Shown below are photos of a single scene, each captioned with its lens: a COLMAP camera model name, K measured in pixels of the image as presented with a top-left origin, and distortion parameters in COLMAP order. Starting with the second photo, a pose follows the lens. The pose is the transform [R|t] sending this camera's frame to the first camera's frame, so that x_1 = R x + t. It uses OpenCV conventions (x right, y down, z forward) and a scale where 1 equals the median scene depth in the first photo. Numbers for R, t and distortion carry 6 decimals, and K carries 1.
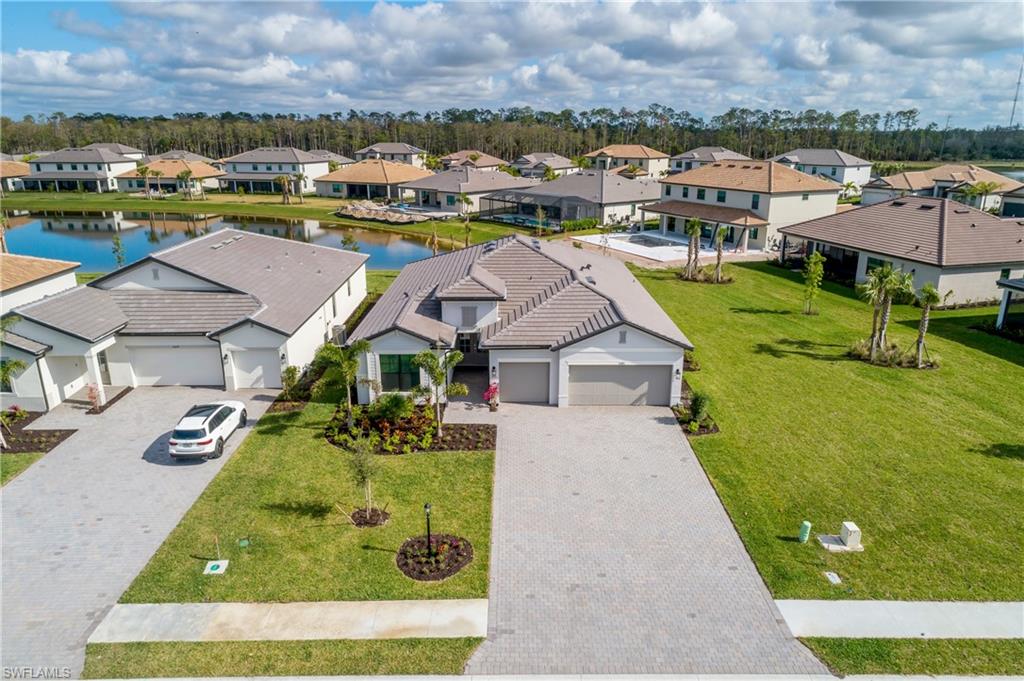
lens RADIAL K [[684.2, 0, 512.0], [0, 684.2, 340.5], [0, 0, 1]] dist [-0.008322, 0.000503]
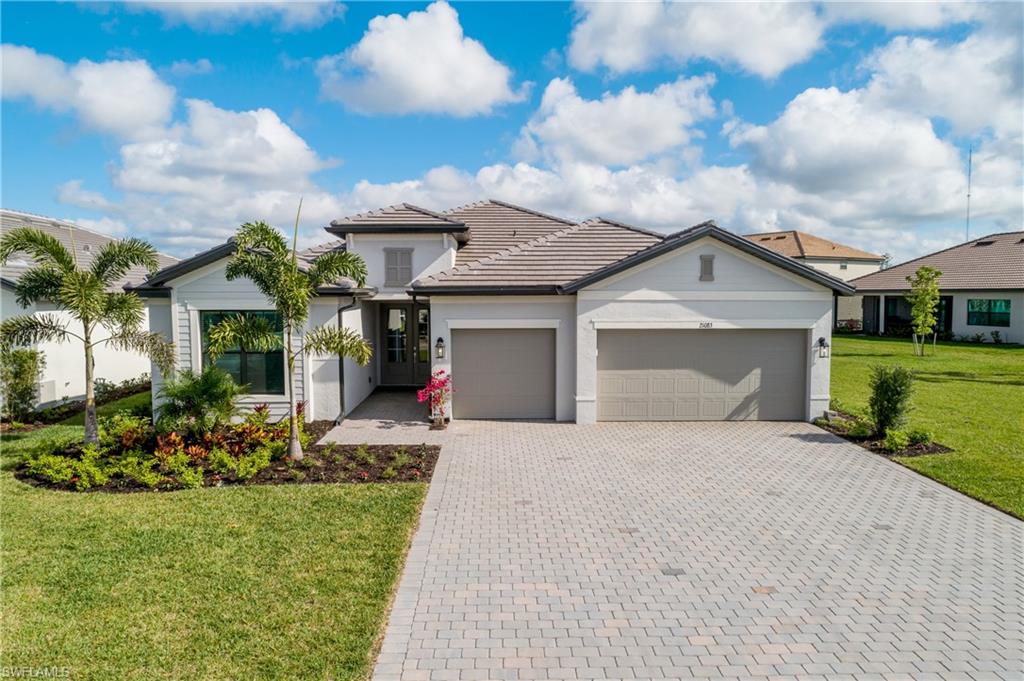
lens RADIAL K [[684.2, 0, 512.0], [0, 684.2, 340.5], [0, 0, 1]] dist [-0.008322, 0.000503]
pose [[0.999613, -0.002343, 0.027736, 0.010617], [0.008617, 0.973550, -0.228310, 0.151645], [-0.026467, 0.228460, 0.973193, 0.536394]]
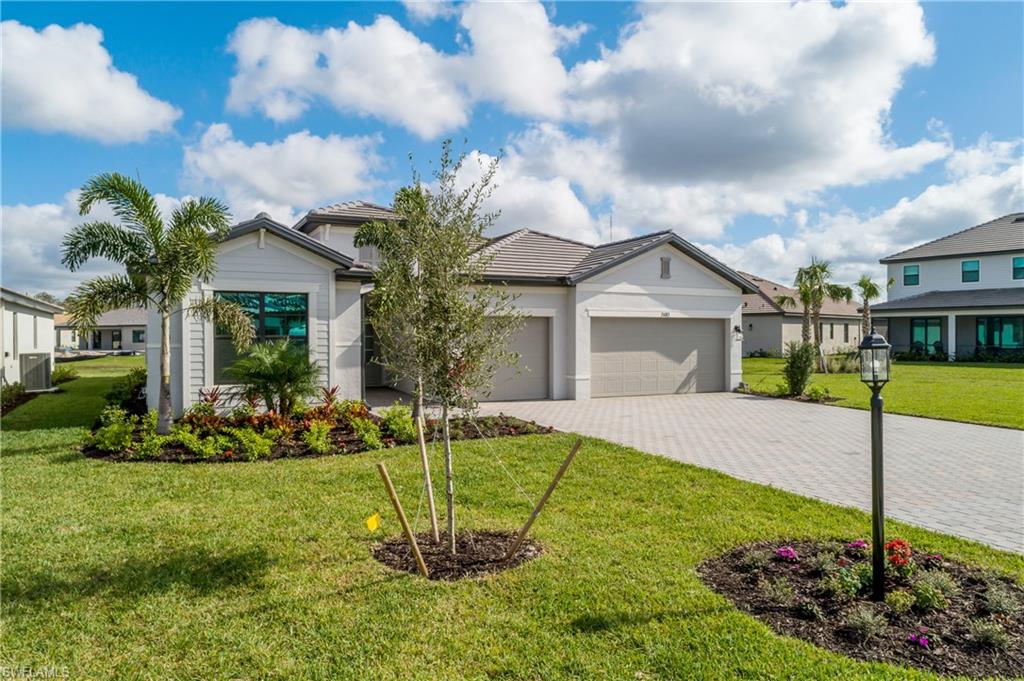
lens RADIAL K [[684.2, 0, 512.0], [0, 684.2, 340.5], [0, 0, 1]] dist [-0.008322, 0.000503]
pose [[0.889396, -0.004401, 0.457116, -0.224924], [0.136092, 0.957162, -0.255576, 0.186325], [-0.436410, 0.289518, 0.851895, 0.560590]]
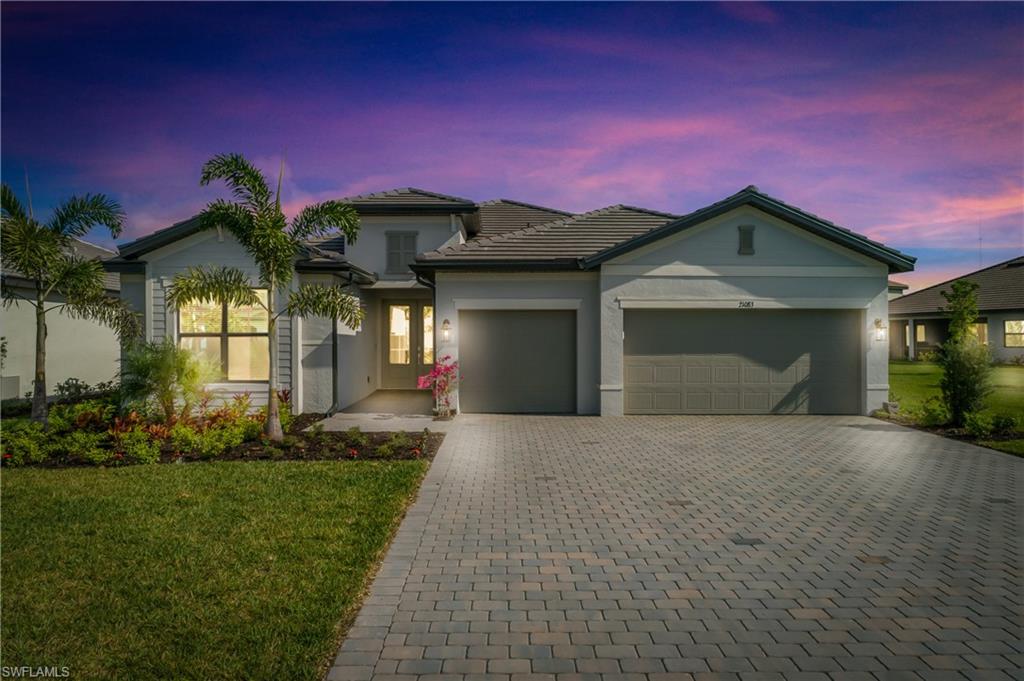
lens RADIAL K [[692.0, 0, 515.9], [0, 692.0, 338.4], [0, 0, 1]] dist [-0.007531, 0.000200]
pose [[0.999791, -0.000287, 0.020456, 0.008049], [0.006294, 0.955708, -0.294250, 0.178424], [-0.019466, 0.294317, 0.955509, 0.595576]]
